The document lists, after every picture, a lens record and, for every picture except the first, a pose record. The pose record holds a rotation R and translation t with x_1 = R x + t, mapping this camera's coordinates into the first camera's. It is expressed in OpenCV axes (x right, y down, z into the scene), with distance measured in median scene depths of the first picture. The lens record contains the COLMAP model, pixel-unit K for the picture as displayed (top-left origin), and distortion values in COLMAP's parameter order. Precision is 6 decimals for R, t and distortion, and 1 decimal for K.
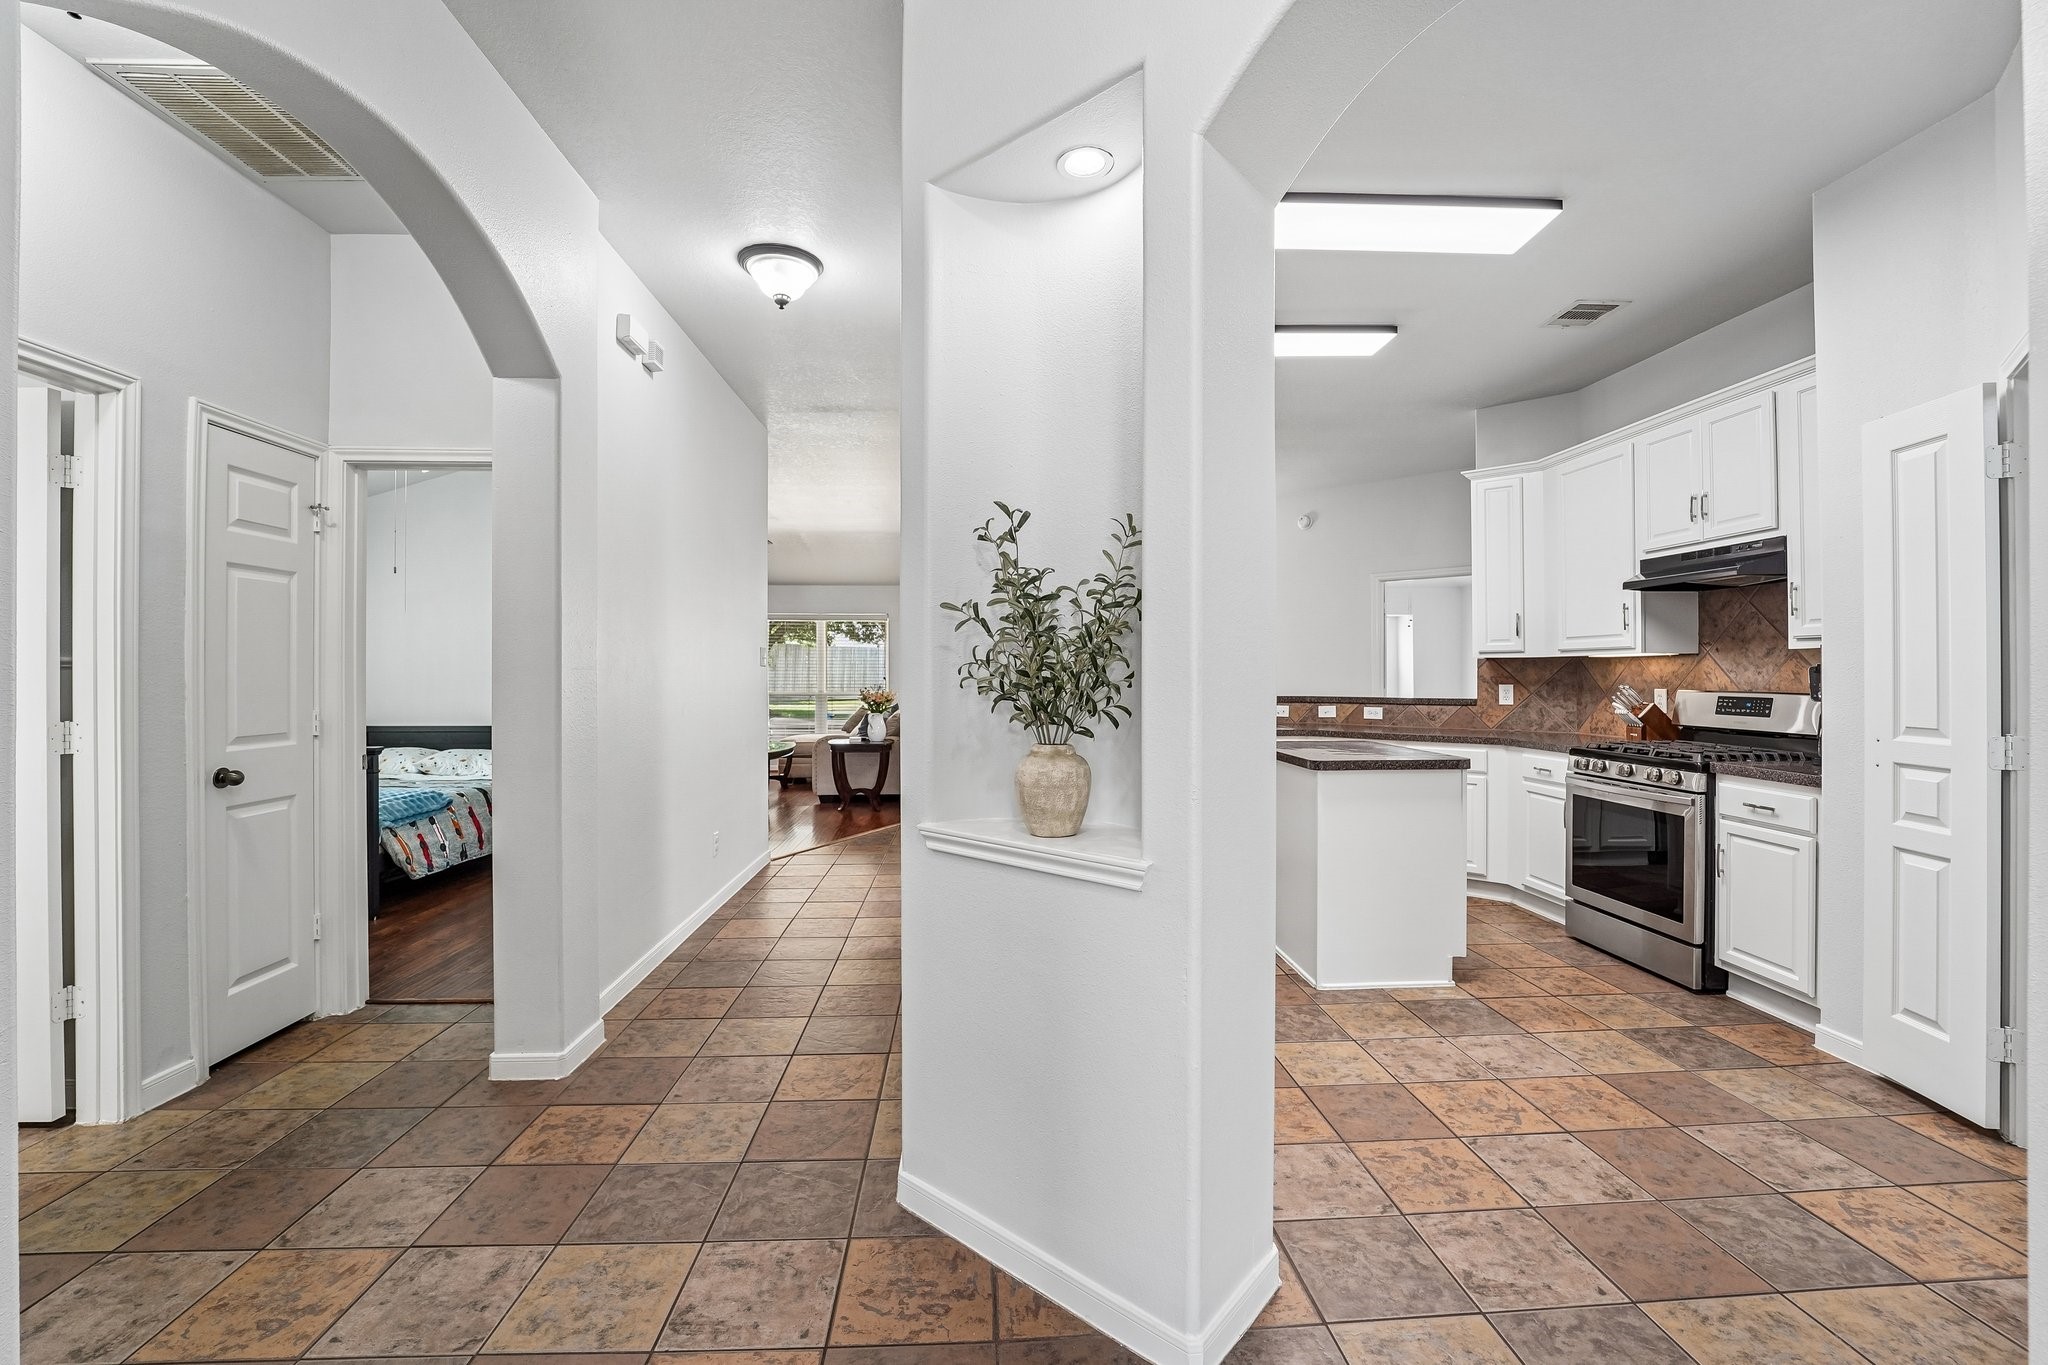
lens RADIAL K [[856.6, 0, 1015.0], [0, 856.6, 672.6], [0, 0, 1]] dist [-0.023068, -0.001083]
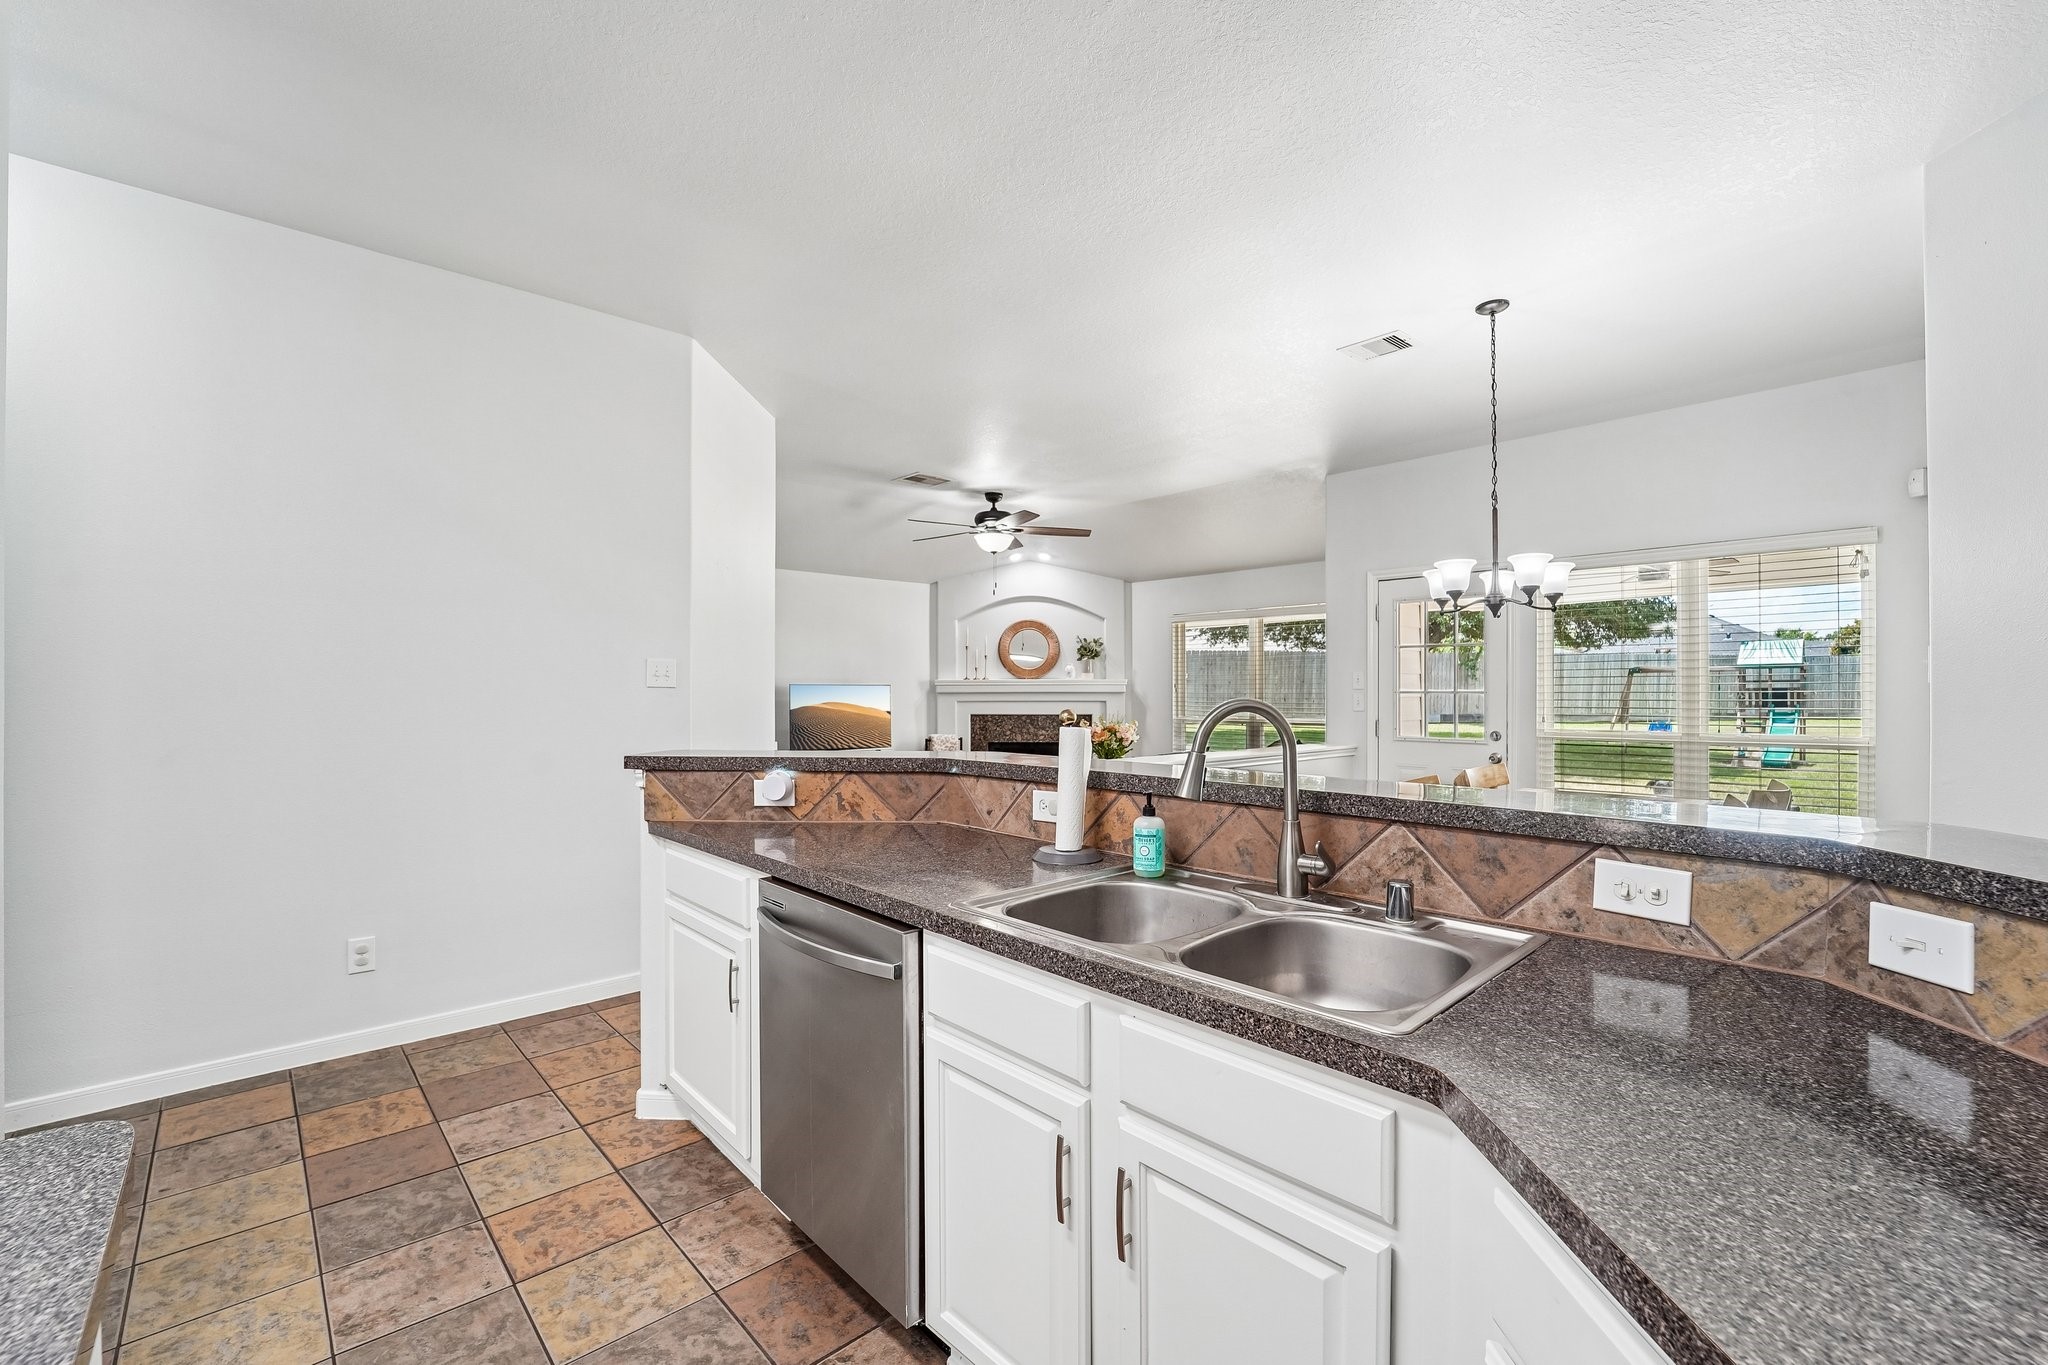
lens RADIAL K [[856.6, 0, 1013.9], [0, 856.6, 685.1], [0, 0, 1]] dist [-0.023068, -0.001083]
pose [[0.638890, -0.005698, -0.769277, 0.518695], [0.003750, 0.999984, -0.004292, -0.008667], [0.769289, -0.000143, 0.638901, 1.036712]]
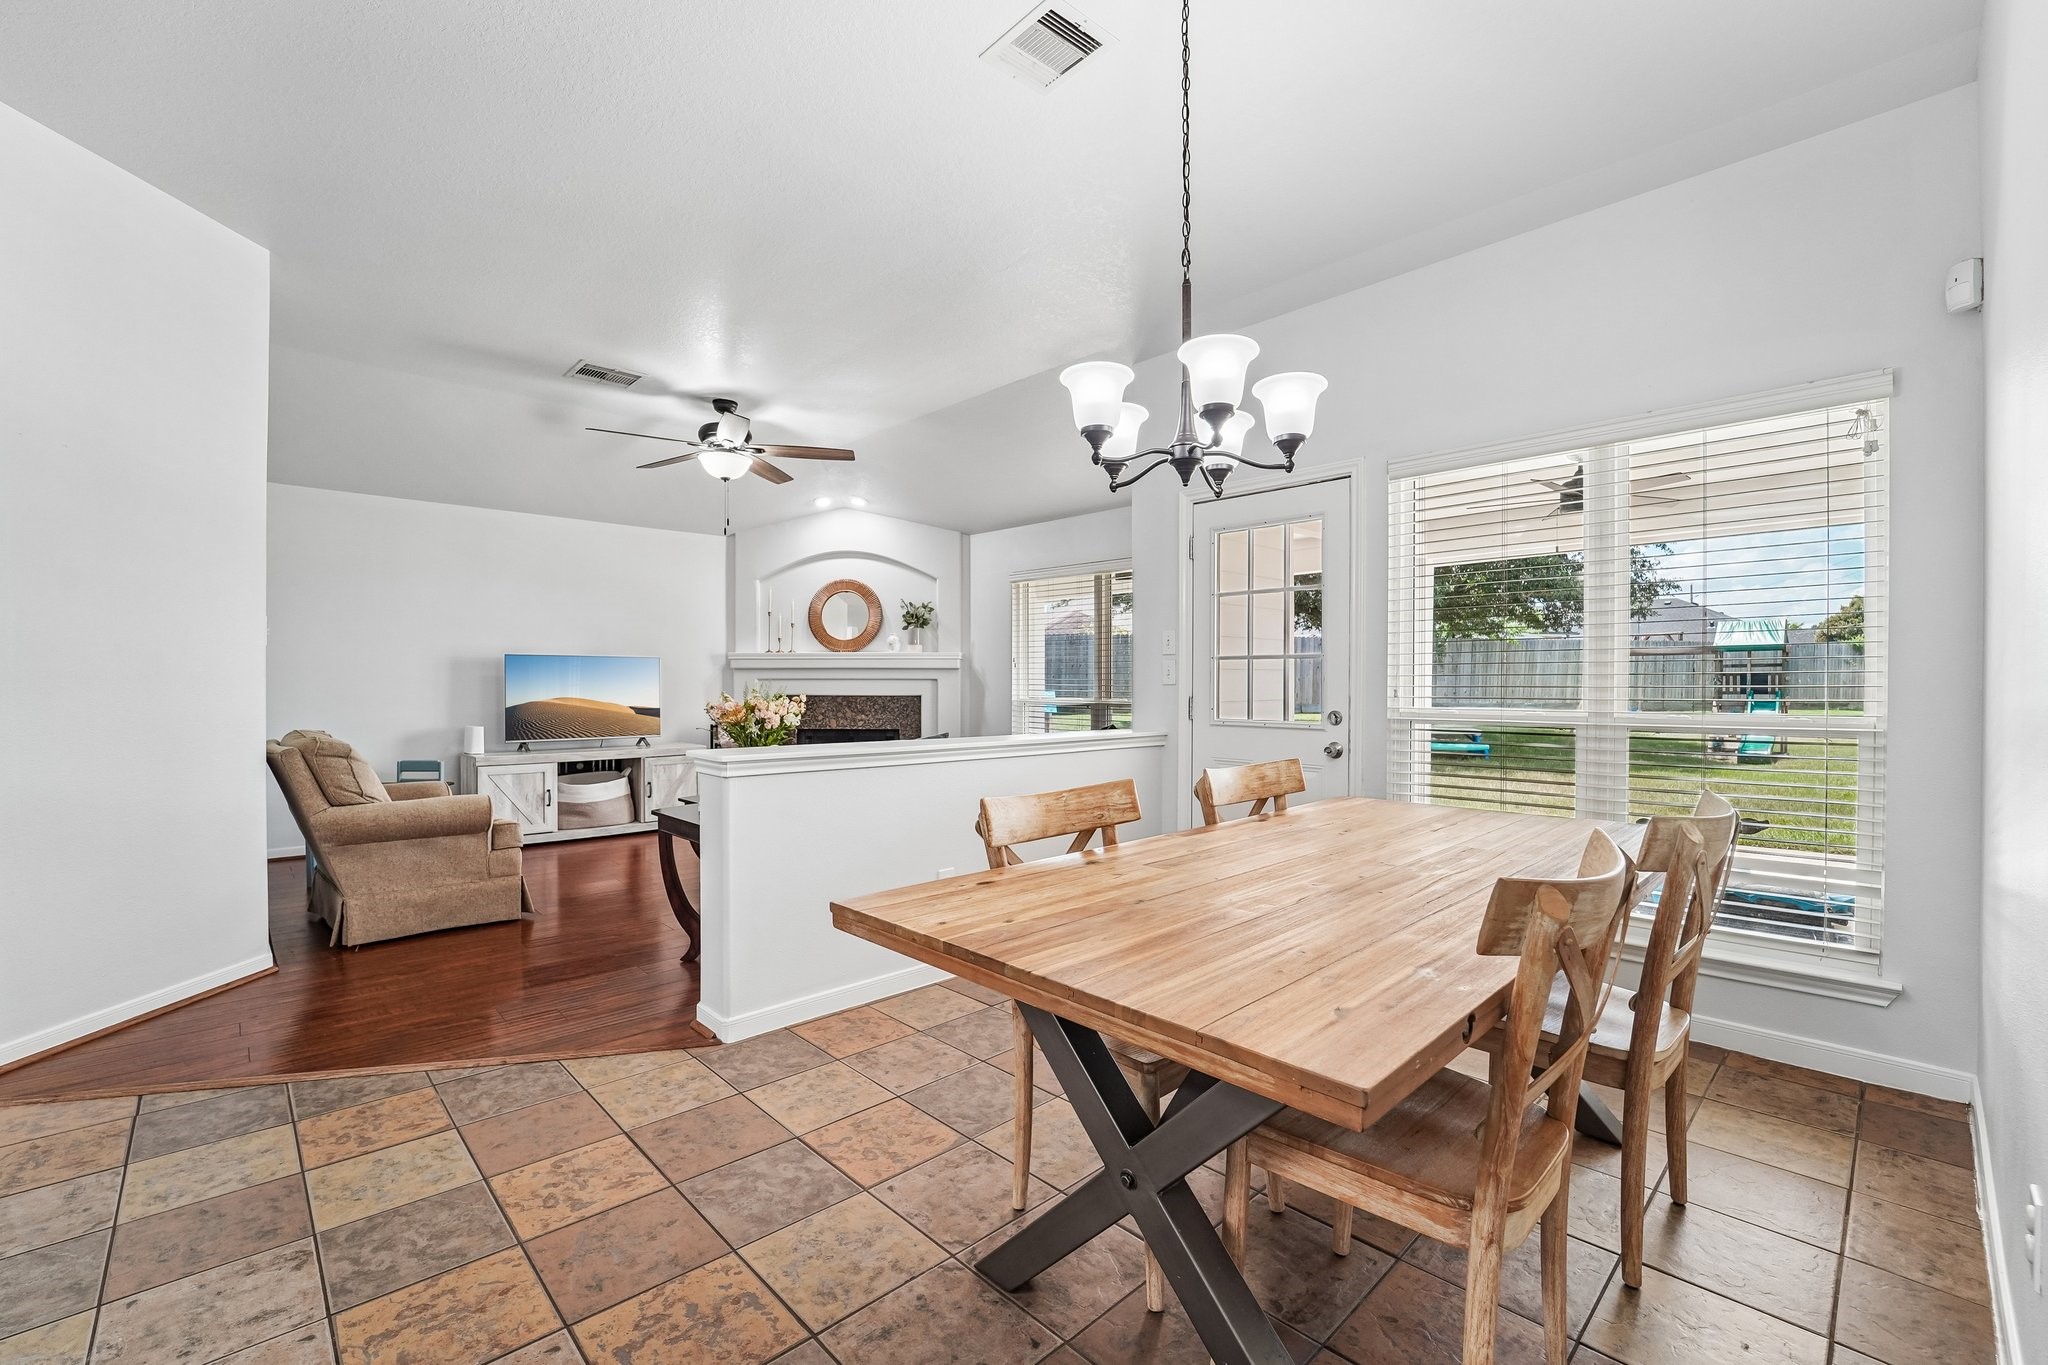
lens RADIAL K [[856.6, 0, 1017.1], [0, 856.6, 686.7], [0, 0, 1]] dist [-0.023068, -0.001083]
pose [[0.647907, 0.005574, -0.761699, 0.463825], [0.001301, 0.999964, 0.008425, 0.023963], [0.761719, -0.006449, 0.647876, 1.567472]]
